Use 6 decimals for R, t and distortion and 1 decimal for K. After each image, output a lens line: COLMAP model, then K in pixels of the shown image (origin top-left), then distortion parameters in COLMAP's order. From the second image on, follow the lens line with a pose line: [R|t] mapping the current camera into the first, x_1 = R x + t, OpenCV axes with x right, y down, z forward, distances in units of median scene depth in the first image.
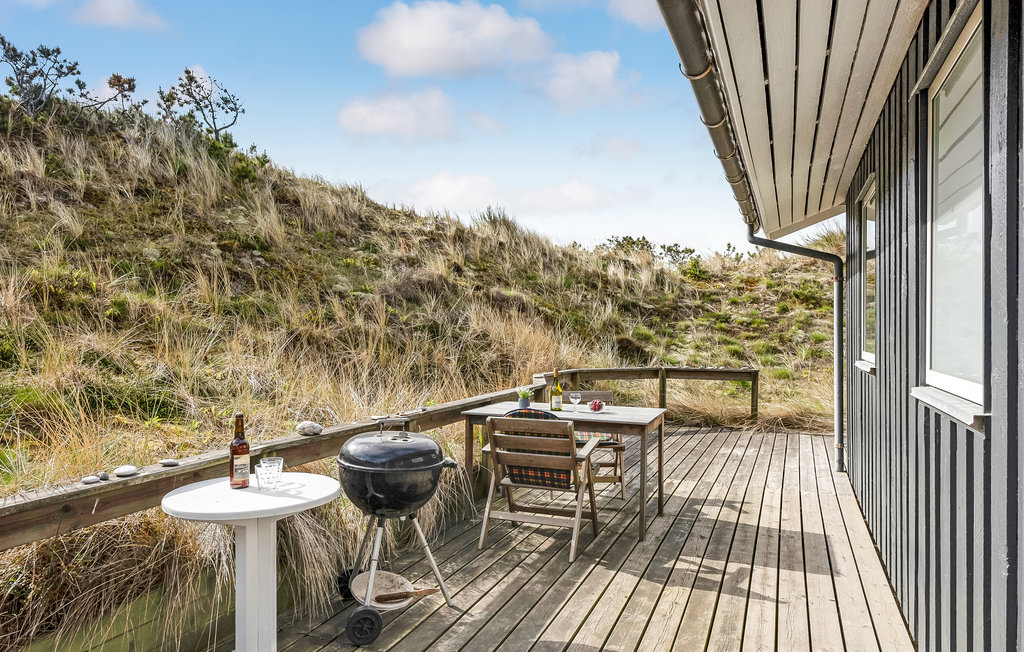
lens RADIAL K [[671.4, 0, 512.0], [0, 671.4, 326.0], [0, 0, 1]] dist [0.029805, 0.000315]
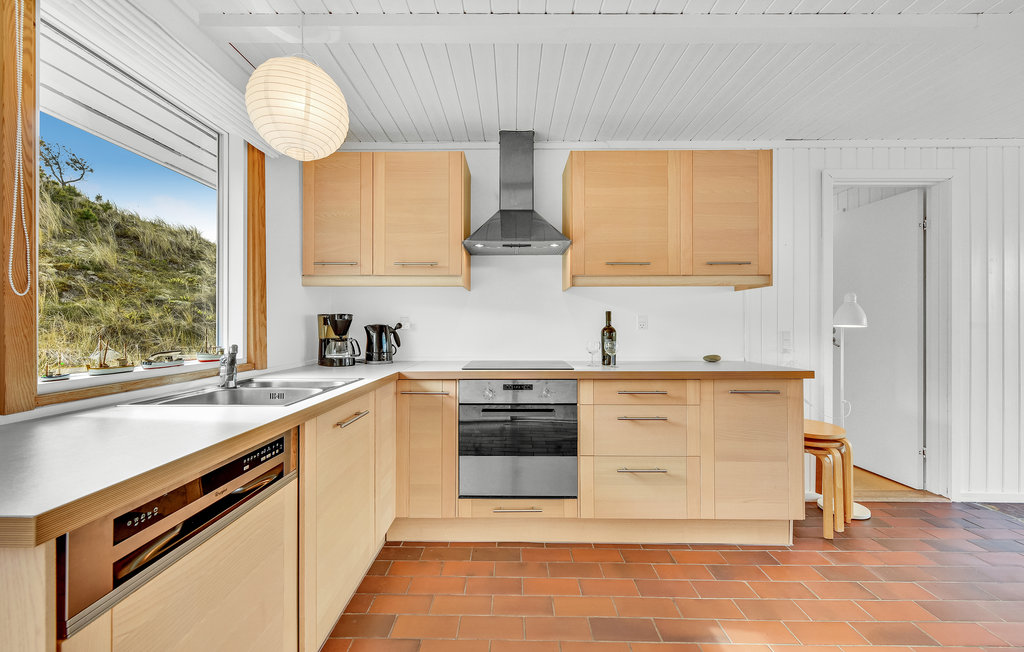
lens RADIAL K [[404.2, 0, 512.1], [0, 404.2, 322.9], [0, 0, 1]] dist [0.000201, 0.000245]
pose [[0.928547, 0.000686, 0.371214, 0.115618], [-0.000668, 1.000000, -0.000177, 0.000247], [-0.371214, -0.000084, 0.928547, -0.120609]]
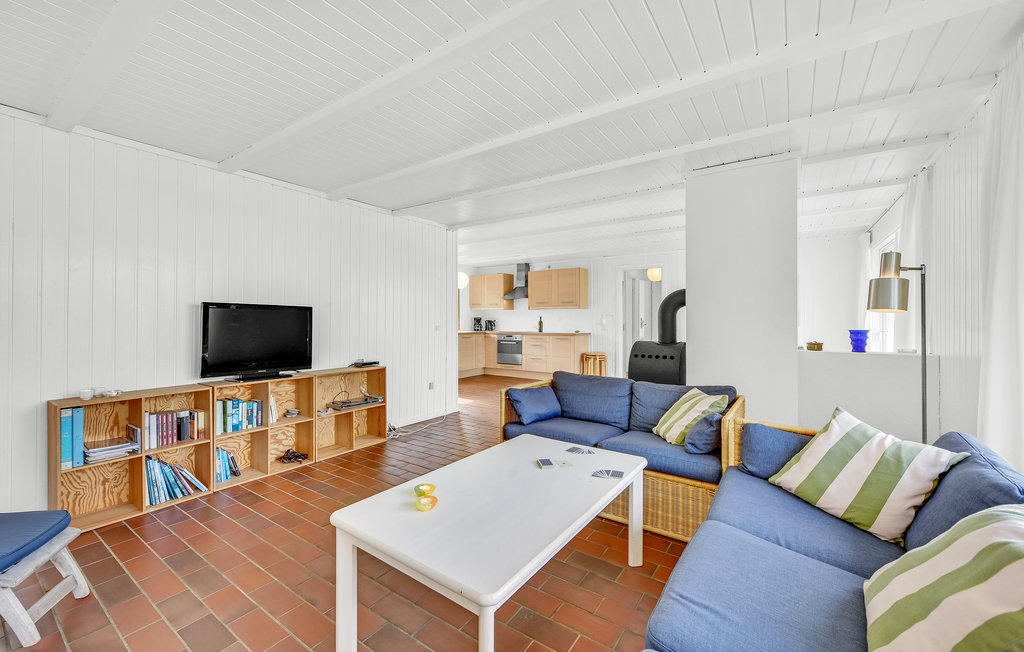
lens RADIAL K [[408.9, 0, 512.0], [0, 408.9, 326.0], [0, 0, 1]] dist [-0.001170, -0.000135]
pose [[0.977887, 0.003289, -0.209107, 0.492422], [0.000421, 0.999843, 0.017697, -0.003144], [0.209133, -0.017393, 0.977733, -1.022427]]
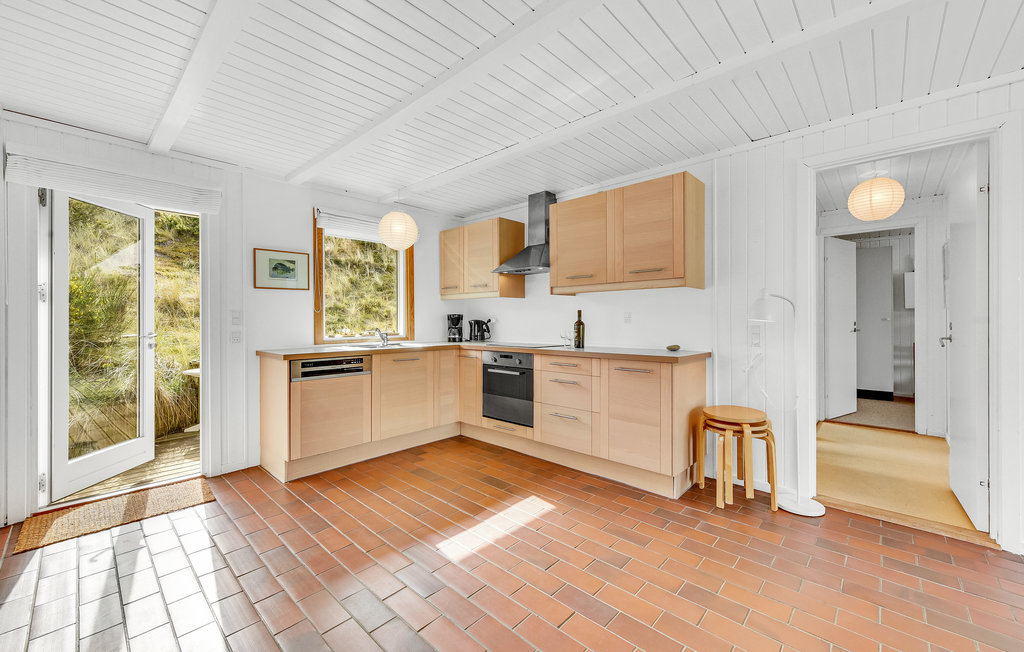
lens RADIAL K [[404.2, 0, 512.1], [0, 404.2, 322.9], [0, 0, 1]] dist [0.000201, 0.000245]
pose [[0.936383, -0.000783, -0.350978, 0.419463], [0.004595, 0.999939, 0.010027, 0.000202], [0.350949, -0.011002, 0.936330, -0.319778]]
